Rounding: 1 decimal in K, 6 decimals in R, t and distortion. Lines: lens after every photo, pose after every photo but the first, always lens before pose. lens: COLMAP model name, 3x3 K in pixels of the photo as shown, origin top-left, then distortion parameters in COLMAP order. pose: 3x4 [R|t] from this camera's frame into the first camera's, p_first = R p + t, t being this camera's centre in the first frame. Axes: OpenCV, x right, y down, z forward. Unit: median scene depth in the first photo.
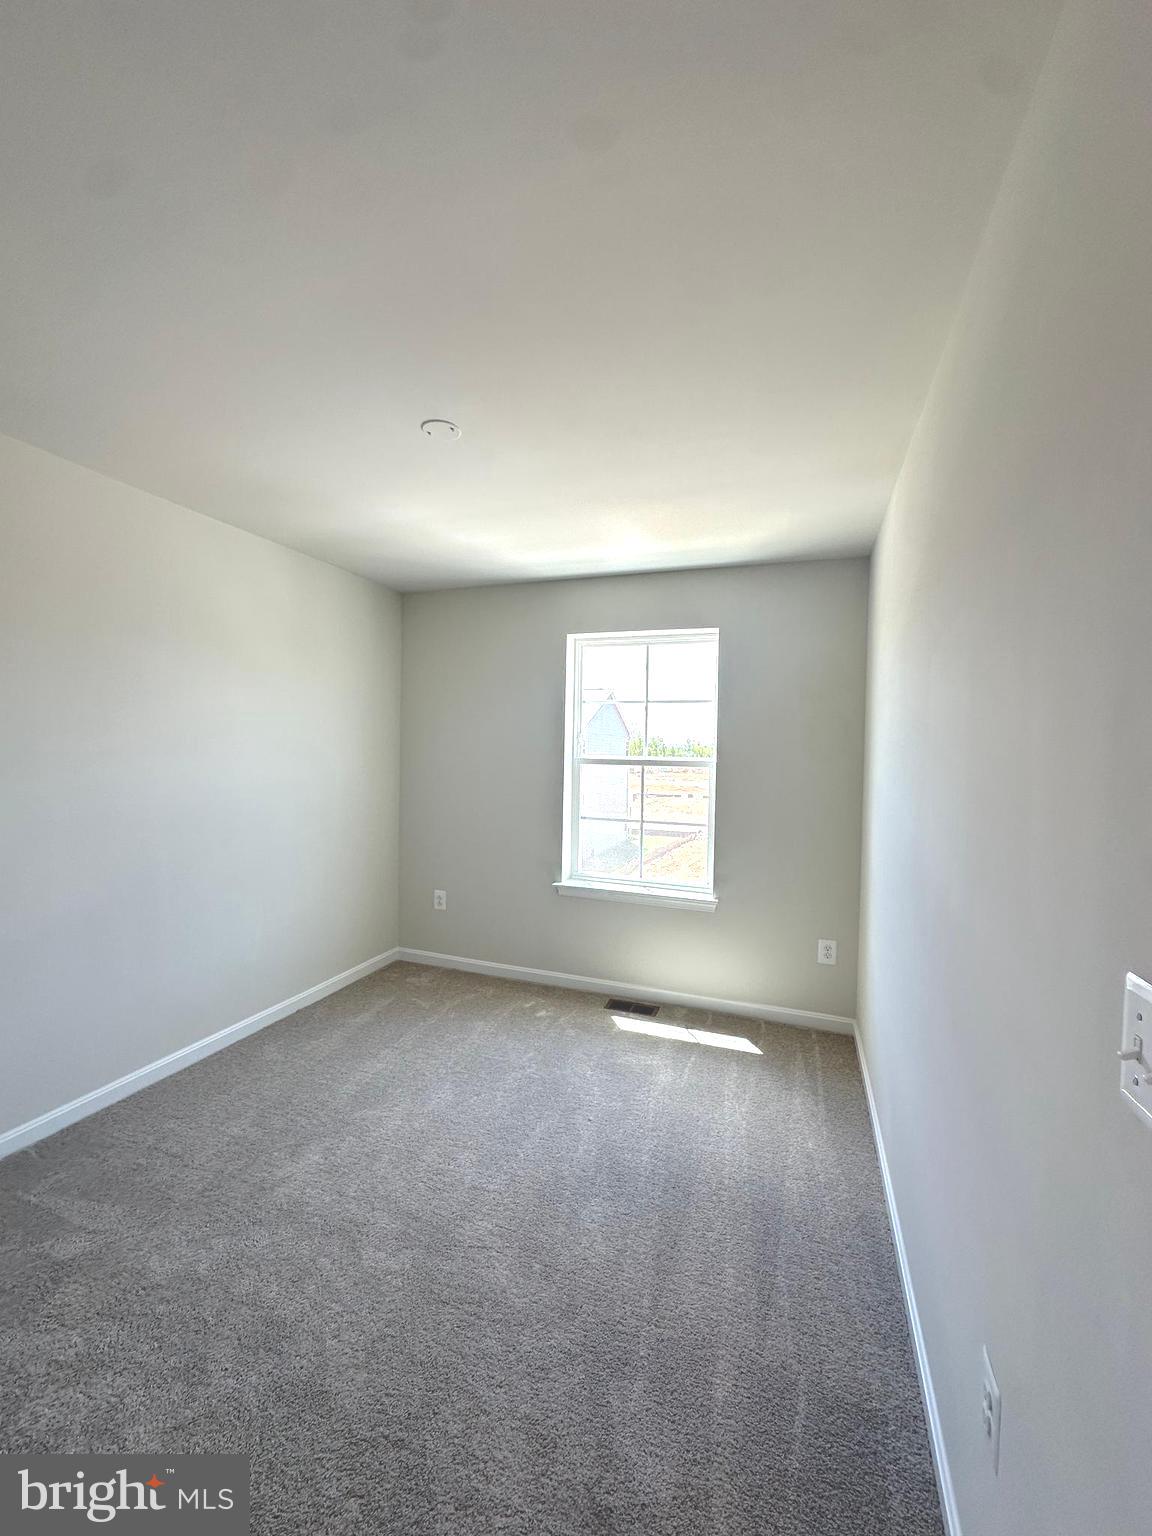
lens RADIAL K [[610.4, 0, 575.1], [0, 610.4, 769.6], [0, 0, 1]] dist [-0.003889, 0.000910]
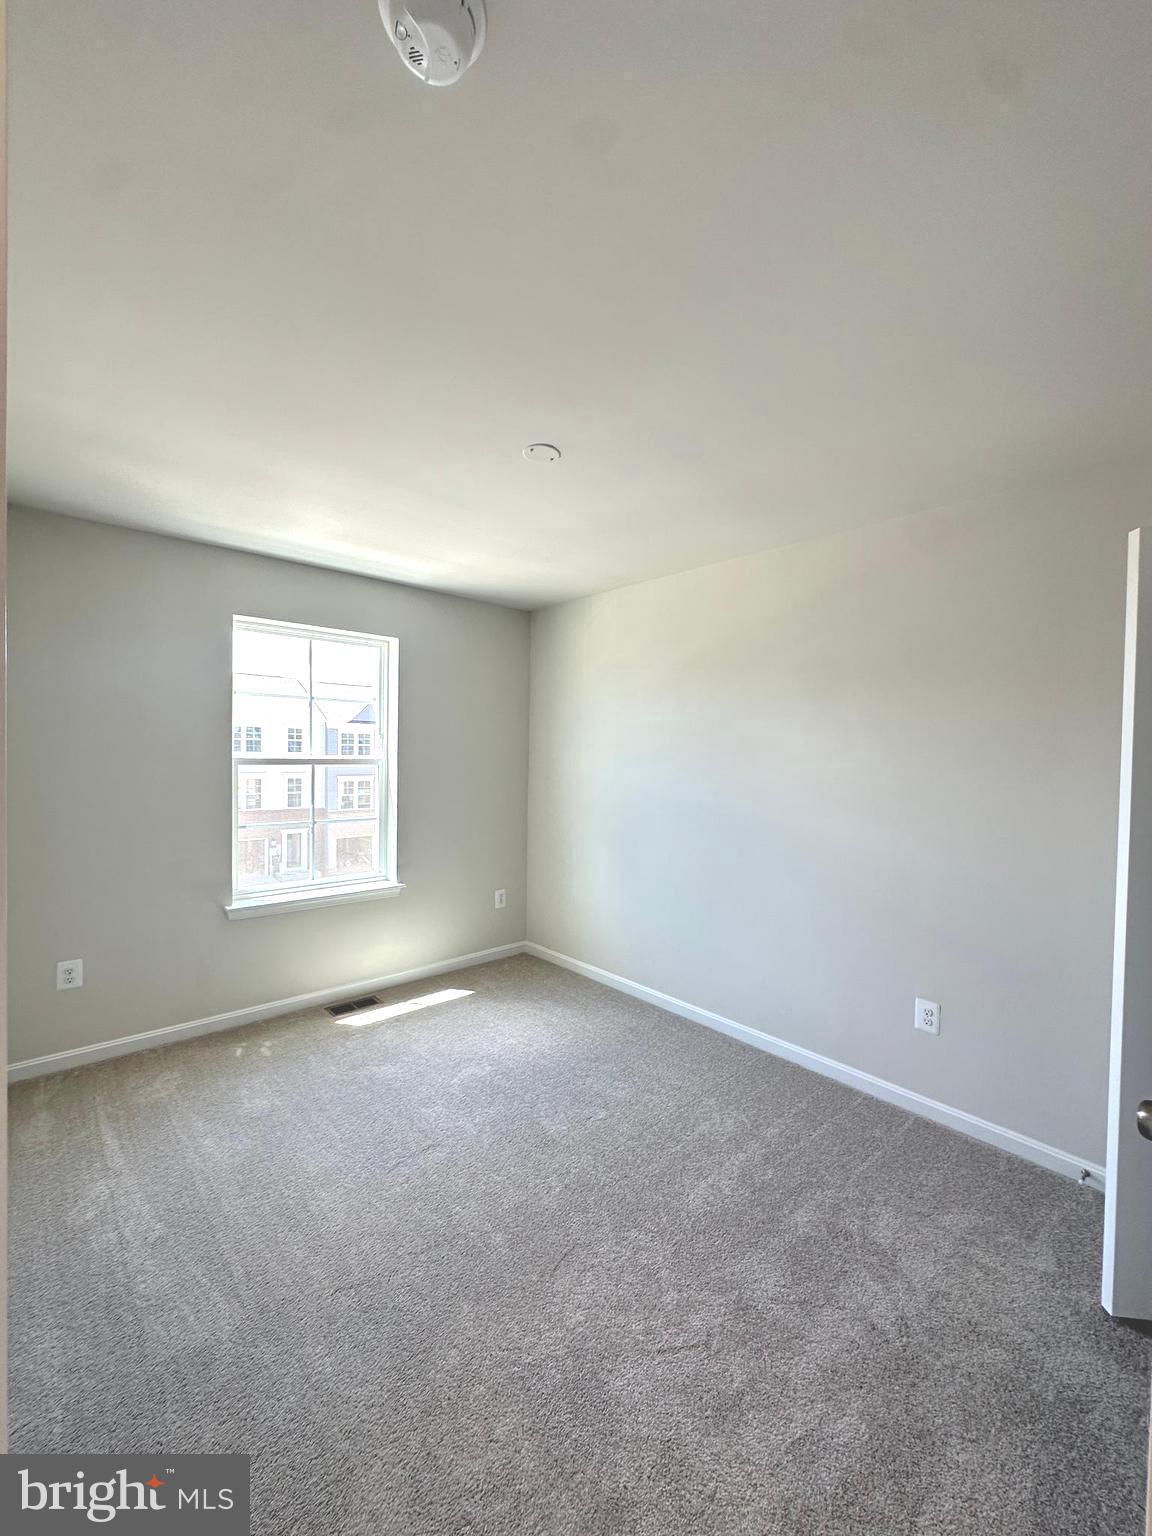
lens RADIAL K [[610.4, 0, 573.8], [0, 610.4, 762.4], [0, 0, 1]] dist [-0.003889, 0.000910]
pose [[0.473101, -0.037715, 0.880201, -0.566576], [0.027636, 0.999227, 0.027961, -0.027238], [-0.880575, 0.011097, 0.473777, 0.186719]]
